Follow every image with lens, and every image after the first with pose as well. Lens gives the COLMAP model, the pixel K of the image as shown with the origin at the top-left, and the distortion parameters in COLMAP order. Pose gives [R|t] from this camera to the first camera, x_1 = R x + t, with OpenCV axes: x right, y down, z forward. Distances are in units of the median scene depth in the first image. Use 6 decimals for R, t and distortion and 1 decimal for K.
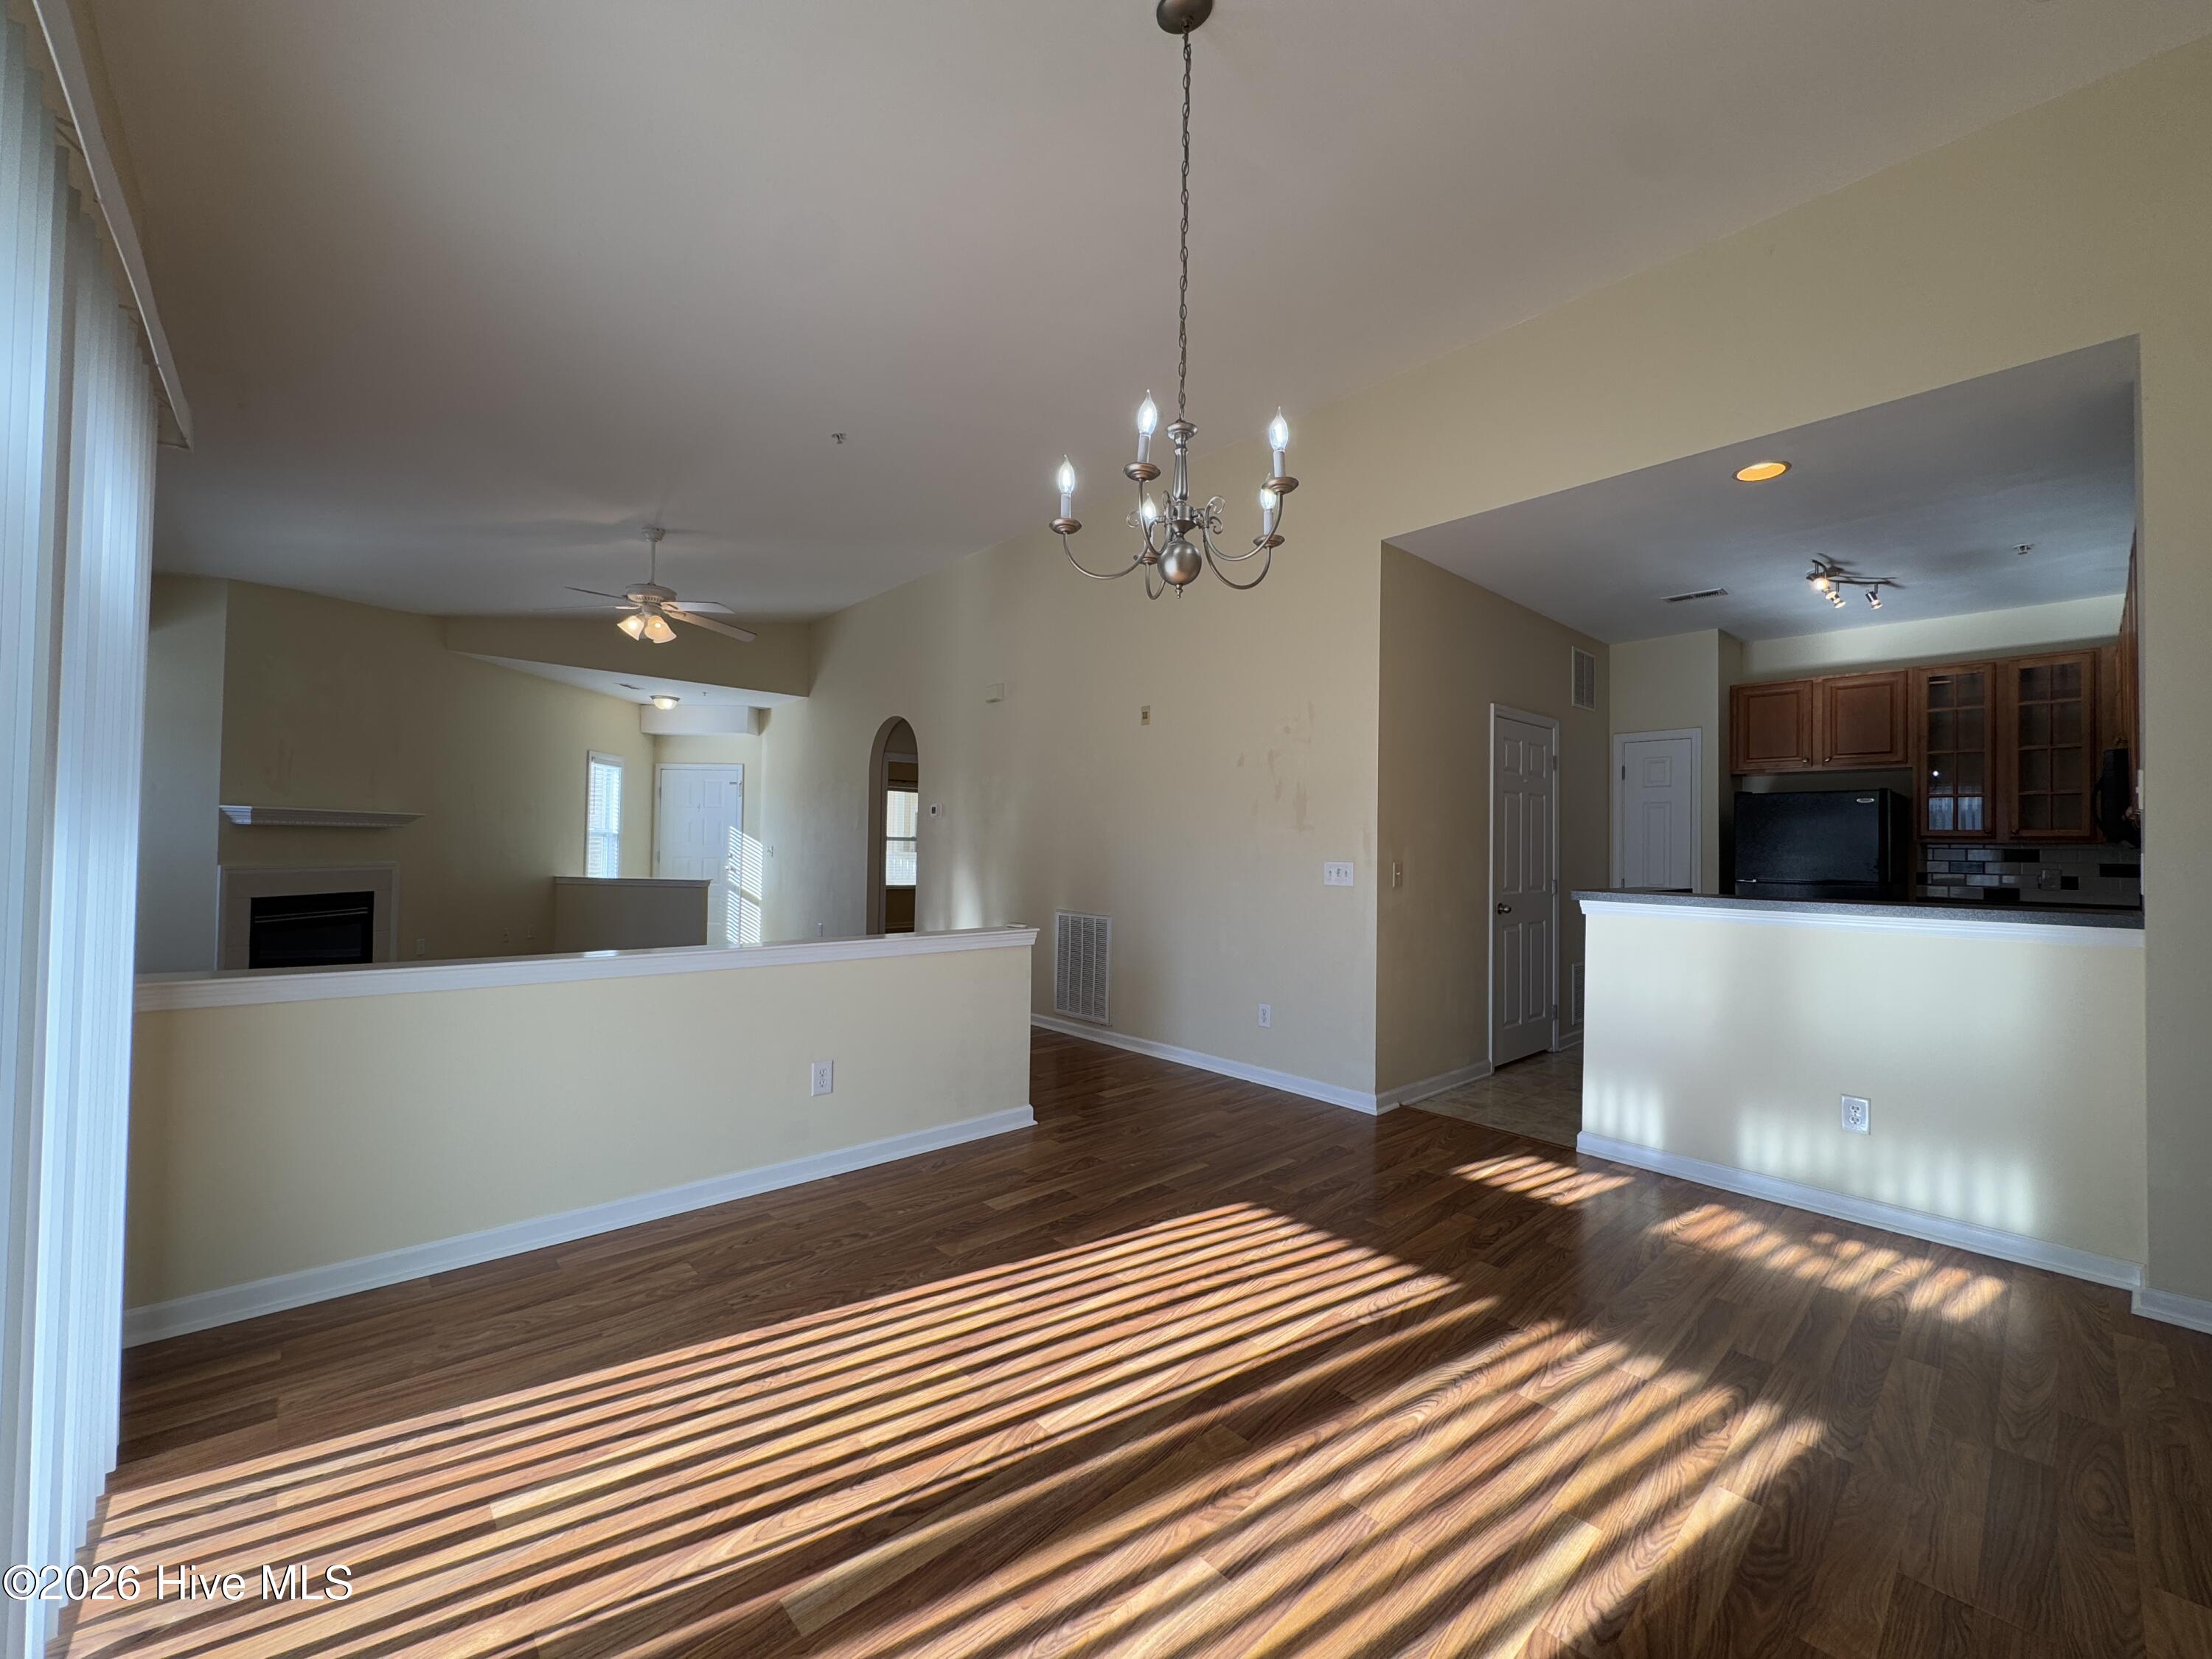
lens RADIAL K [[882.0, 0, 1106.0], [0, 882.0, 829.5], [0, 0, 1]] dist [-0.002799, -0.000262]
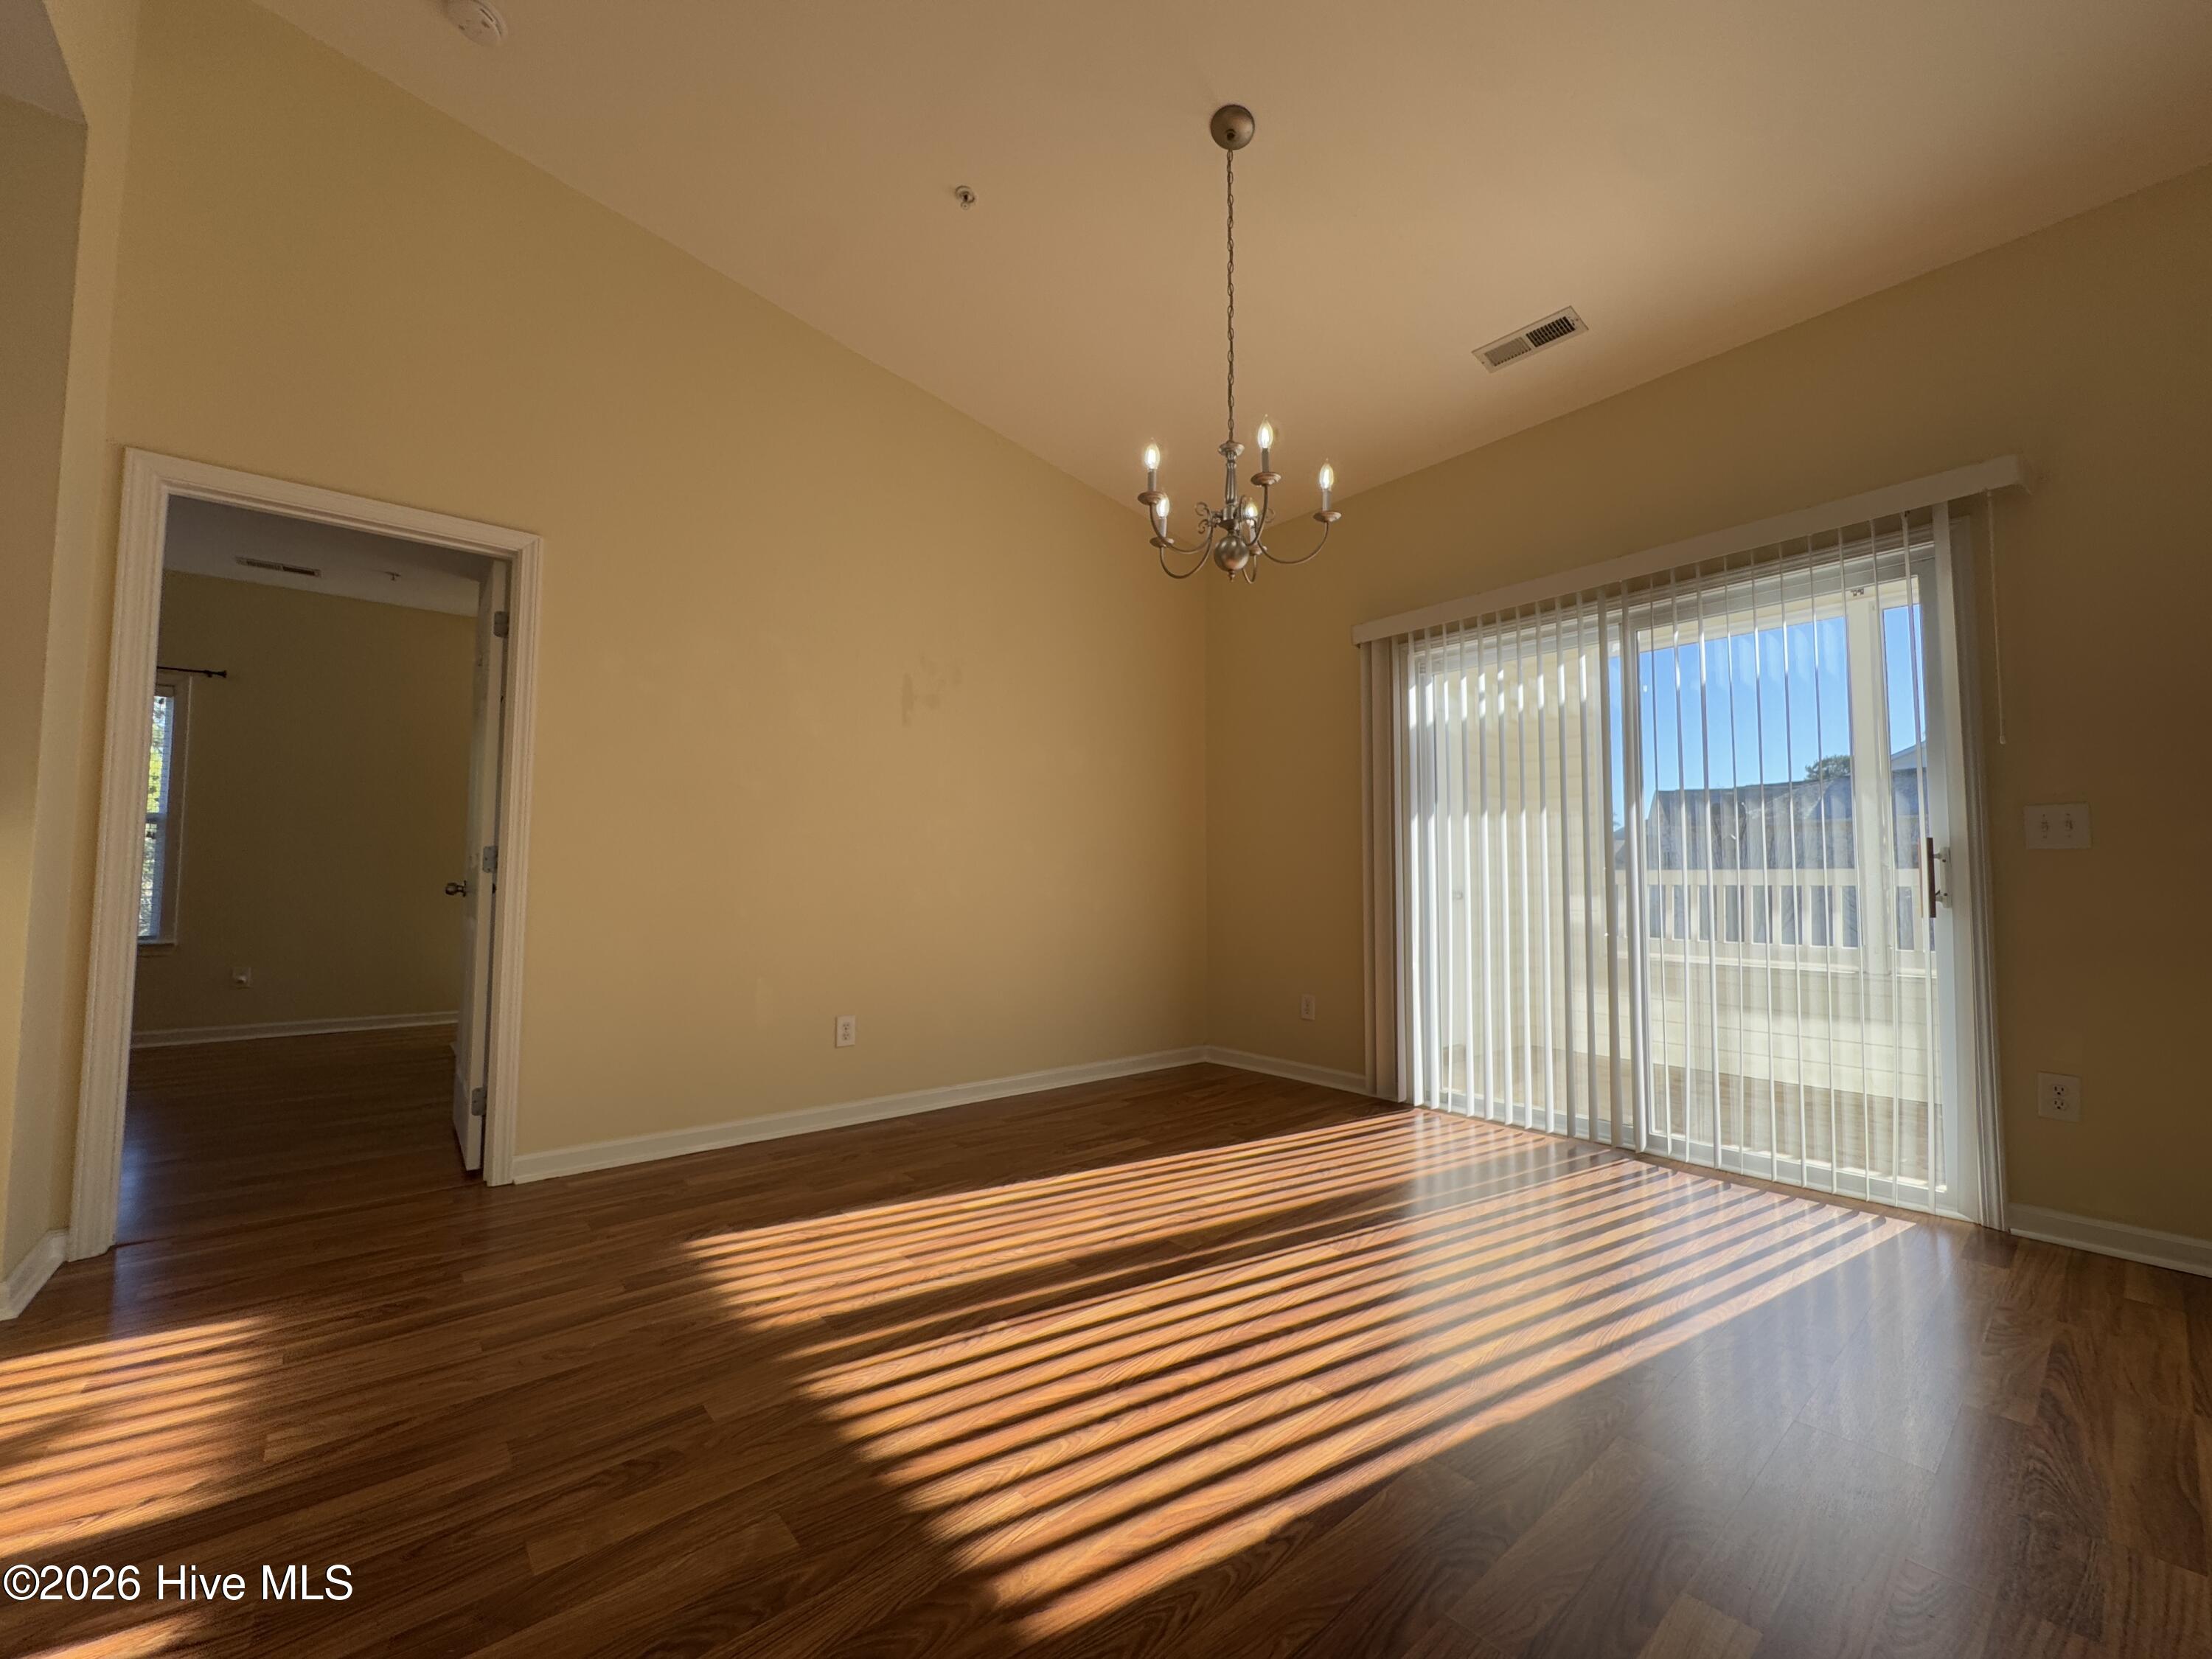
lens RADIAL K [[882.0, 0, 1106.0], [0, 882.0, 829.5], [0, 0, 1]] dist [-0.002799, -0.000262]
pose [[-0.998943, -0.020213, 0.041293, 0.185148], [-0.023462, 0.996537, -0.079775, 0.174503], [-0.039537, -0.080660, -0.995957, 2.039721]]
